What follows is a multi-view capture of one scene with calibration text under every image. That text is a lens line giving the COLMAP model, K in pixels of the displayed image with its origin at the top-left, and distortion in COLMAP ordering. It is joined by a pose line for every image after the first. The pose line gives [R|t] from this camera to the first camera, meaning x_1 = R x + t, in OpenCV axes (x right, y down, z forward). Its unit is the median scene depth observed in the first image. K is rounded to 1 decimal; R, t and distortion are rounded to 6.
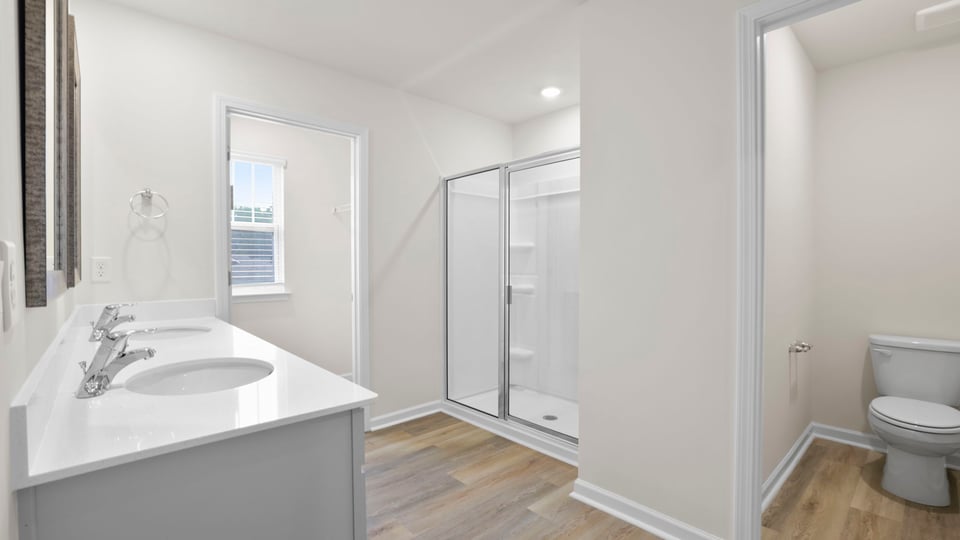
lens RADIAL K [[417.1, 0, 476.6], [0, 417.1, 271.1], [0, 0, 1]] dist [-0.029401, 0.002242]
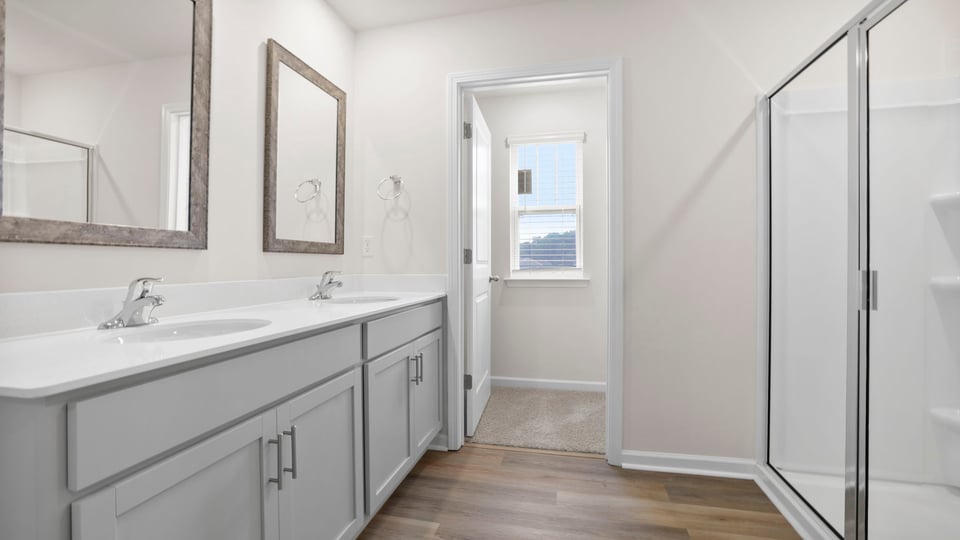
lens RADIAL K [[417.1, 0, 479.1], [0, 417.1, 262.1], [0, 0, 1]] dist [-0.029401, 0.002242]
pose [[0.576473, -0.000618, -0.817116, 0.182865], [-0.012230, 0.999881, -0.009385, 0.032225], [0.817024, 0.015404, 0.576397, 0.347015]]
